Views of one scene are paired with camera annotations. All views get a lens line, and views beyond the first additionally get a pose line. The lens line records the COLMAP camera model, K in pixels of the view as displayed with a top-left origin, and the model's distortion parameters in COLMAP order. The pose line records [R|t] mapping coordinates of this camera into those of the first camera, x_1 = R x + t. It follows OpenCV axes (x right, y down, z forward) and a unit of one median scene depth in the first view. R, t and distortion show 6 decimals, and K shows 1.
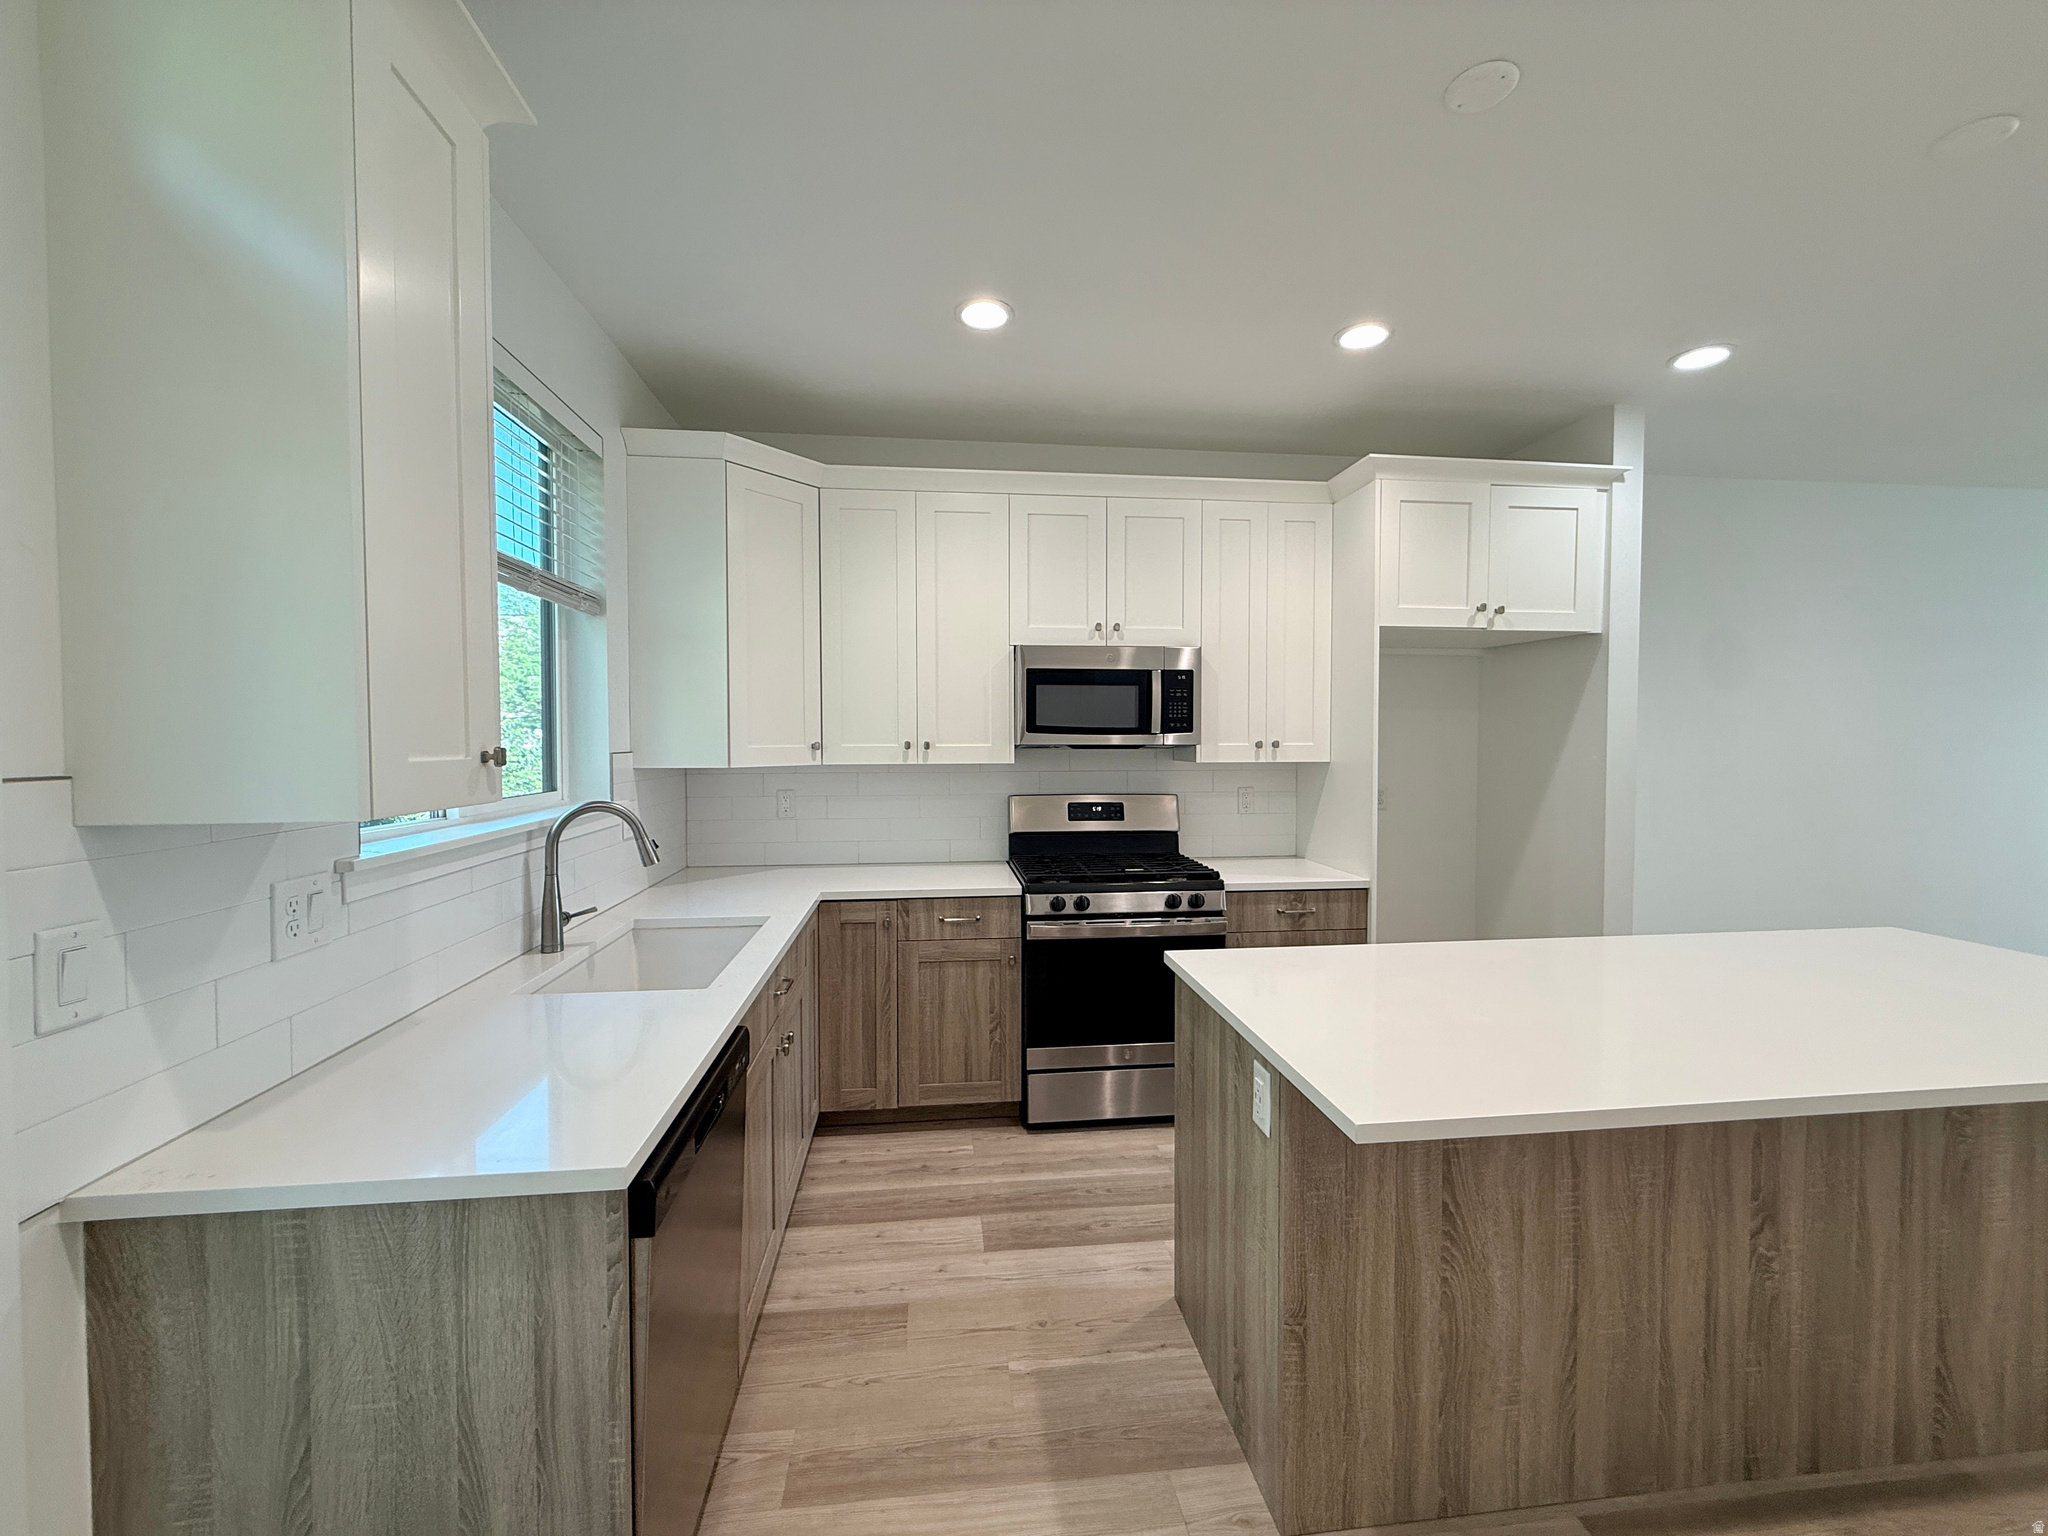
lens RADIAL K [[815.9, 0, 1016.7], [0, 815.9, 763.8], [0, 0, 1]] dist [-0.000372, 0.000113]
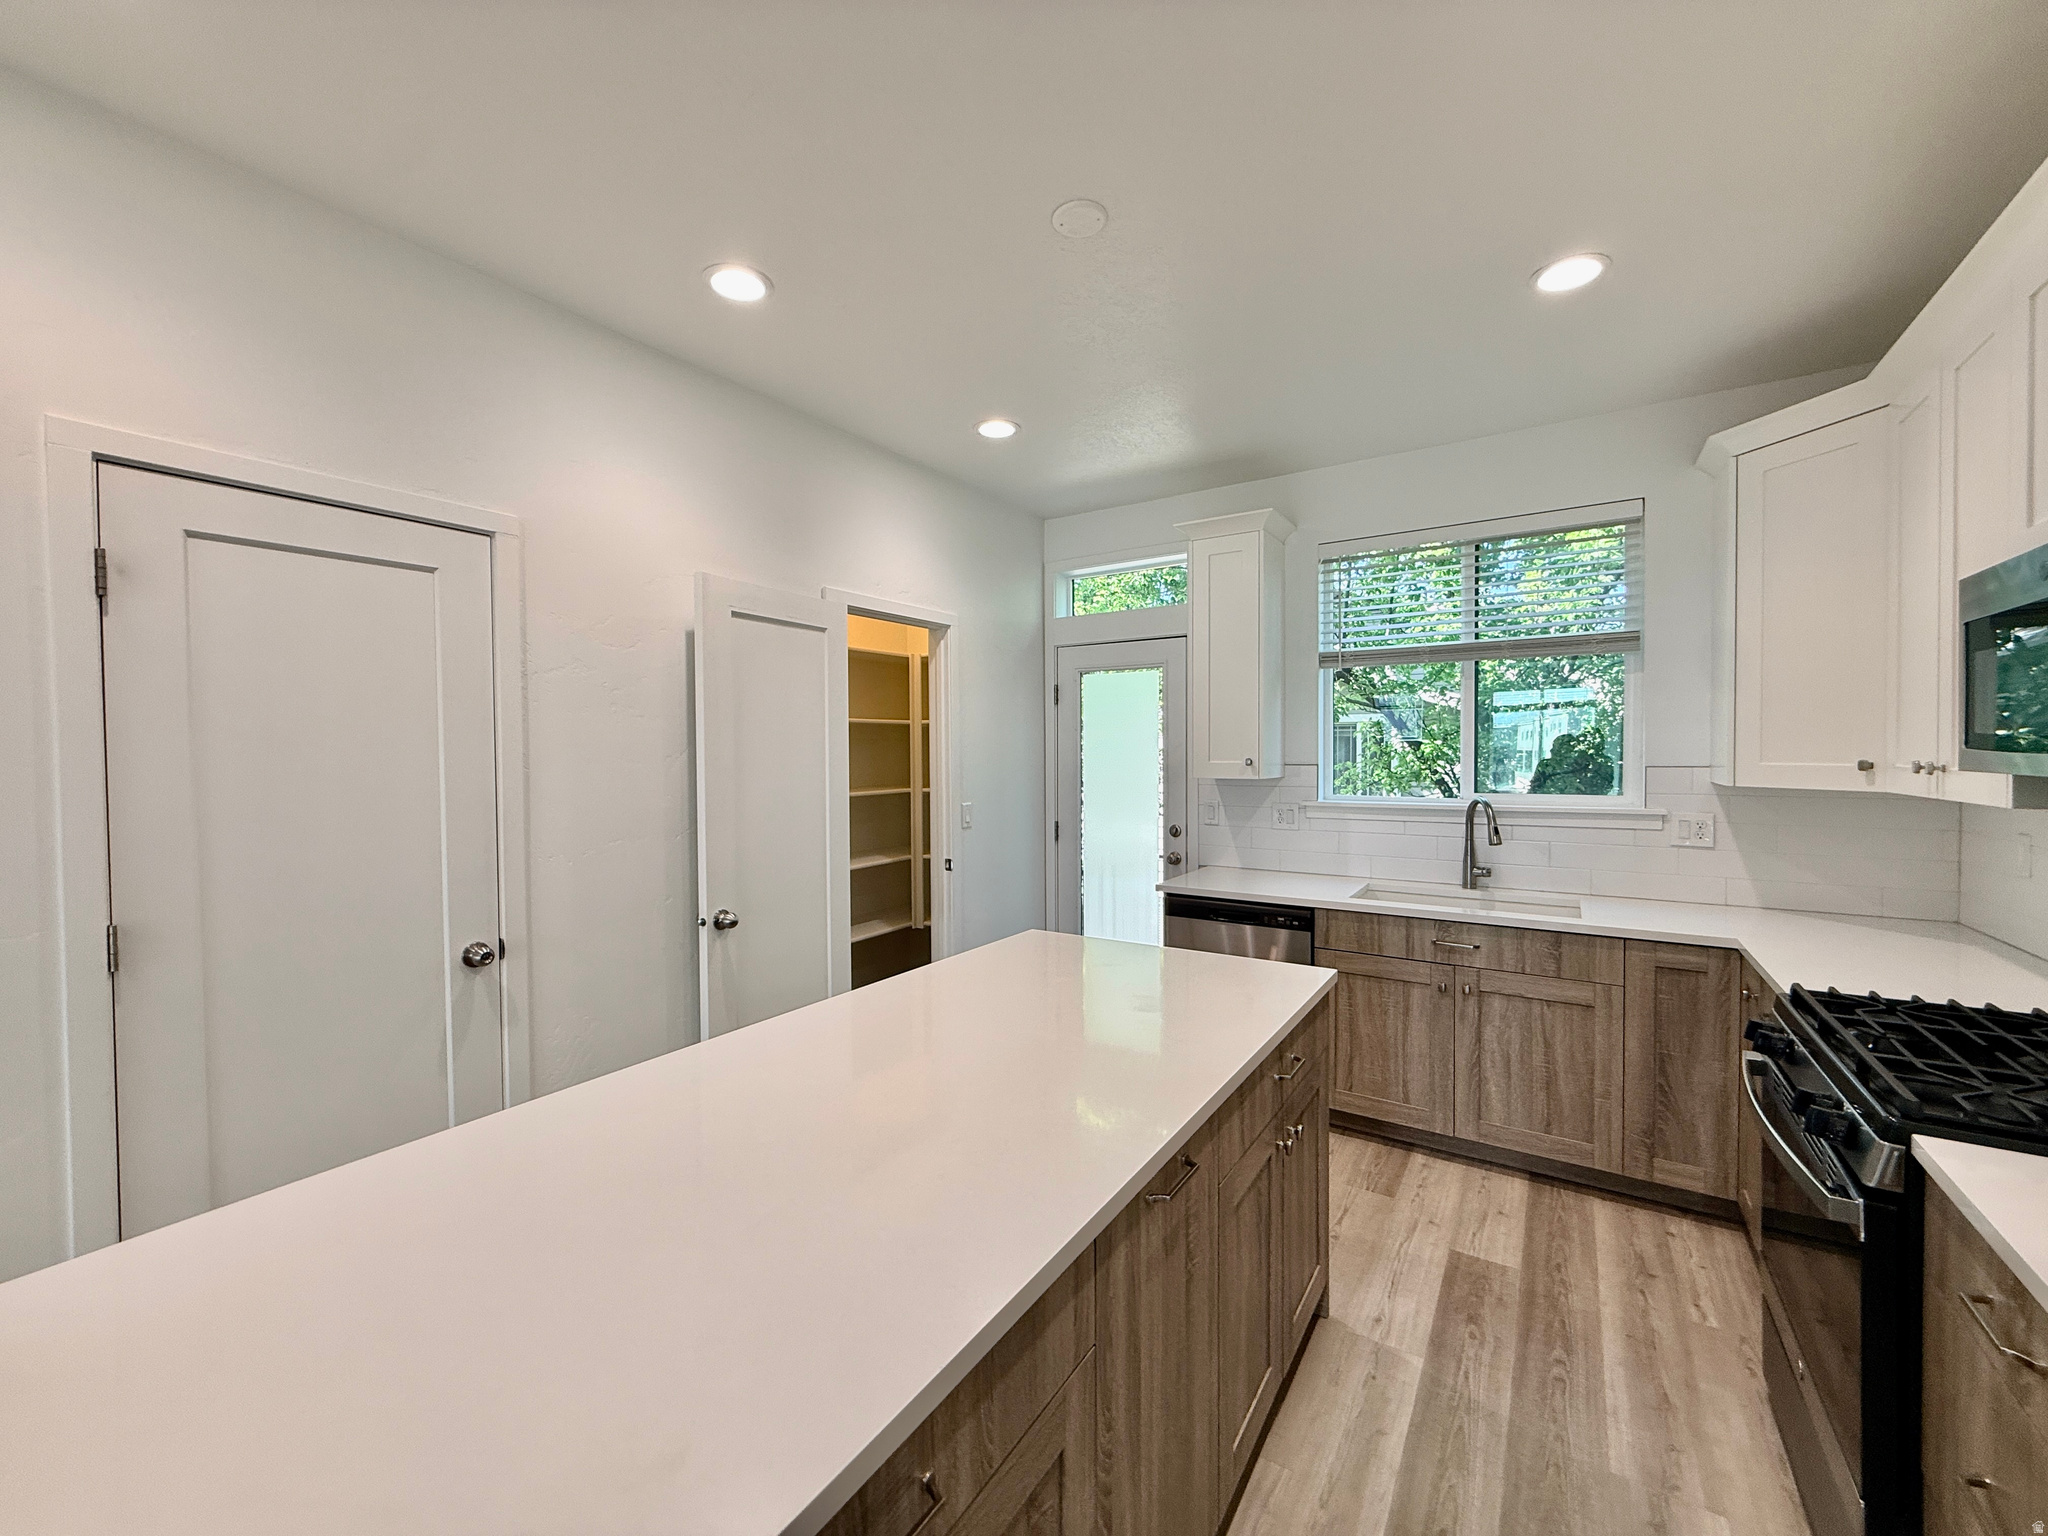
lens RADIAL K [[815.9, 0, 1016.7], [0, 815.9, 763.8], [0, 0, 1]] dist [-0.000372, 0.000113]
pose [[-0.646442, 0.020623, -0.762685, 1.039552], [-0.011775, 0.999246, 0.037000, -0.054075], [0.762873, 0.032899, -0.645711, 1.154023]]
